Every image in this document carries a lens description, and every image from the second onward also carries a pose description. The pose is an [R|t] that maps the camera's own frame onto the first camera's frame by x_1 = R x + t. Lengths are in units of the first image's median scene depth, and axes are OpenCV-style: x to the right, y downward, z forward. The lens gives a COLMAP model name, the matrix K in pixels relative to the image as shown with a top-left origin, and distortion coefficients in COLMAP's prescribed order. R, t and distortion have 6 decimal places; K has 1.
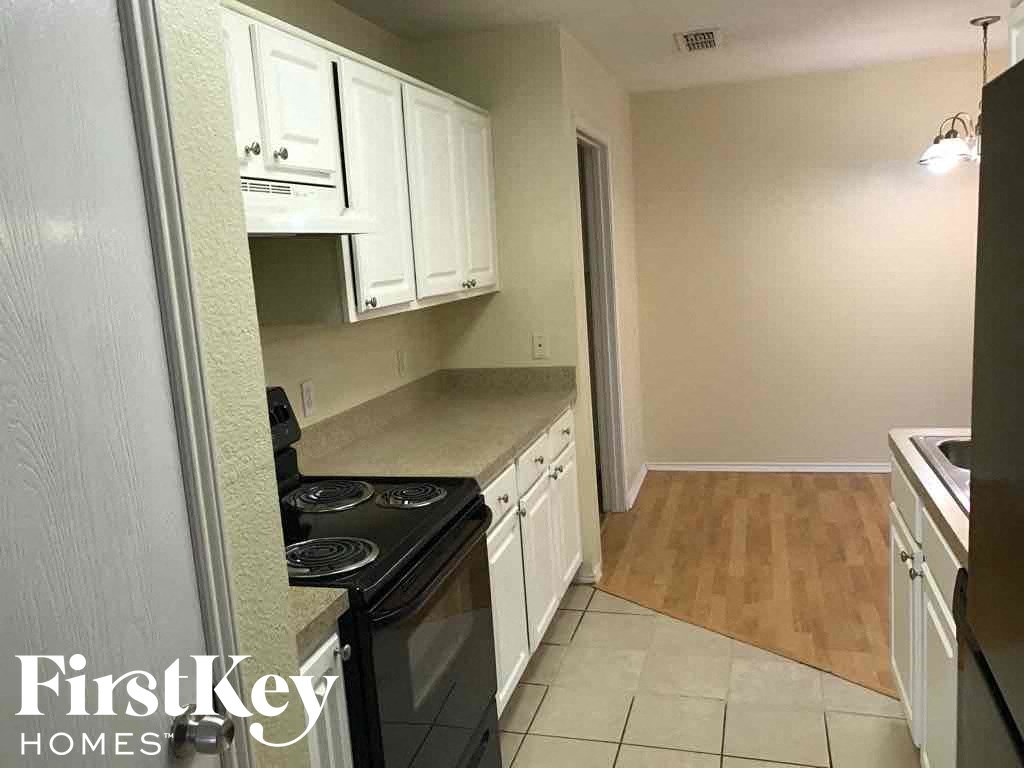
lens RADIAL K [[843.1, 0, 508.1], [0, 843.1, 380.5], [0, 0, 1]] dist [0.012335, -0.004797]
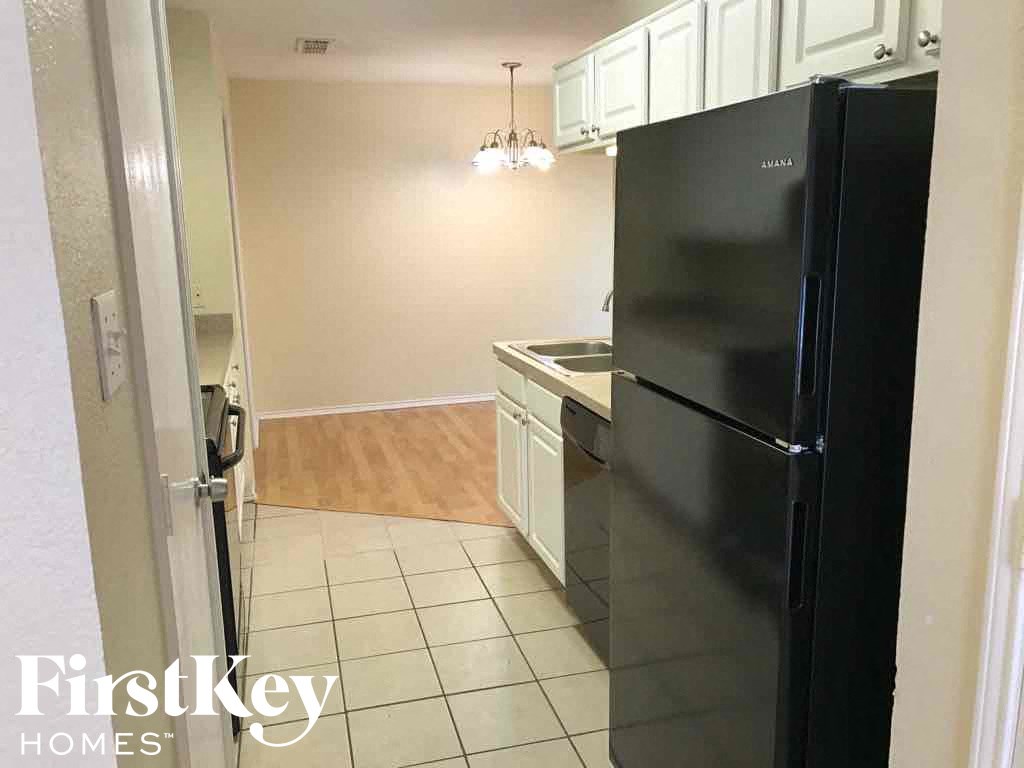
lens RADIAL K [[843.1, 0, 514.9], [0, 843.1, 386.8], [0, 0, 1]] dist [0.012335, -0.004797]
pose [[0.844328, -0.053817, 0.533117, -0.201021], [0.041634, 0.998525, 0.034861, 0.054459], [-0.534206, -0.007238, 0.845323, -0.179075]]
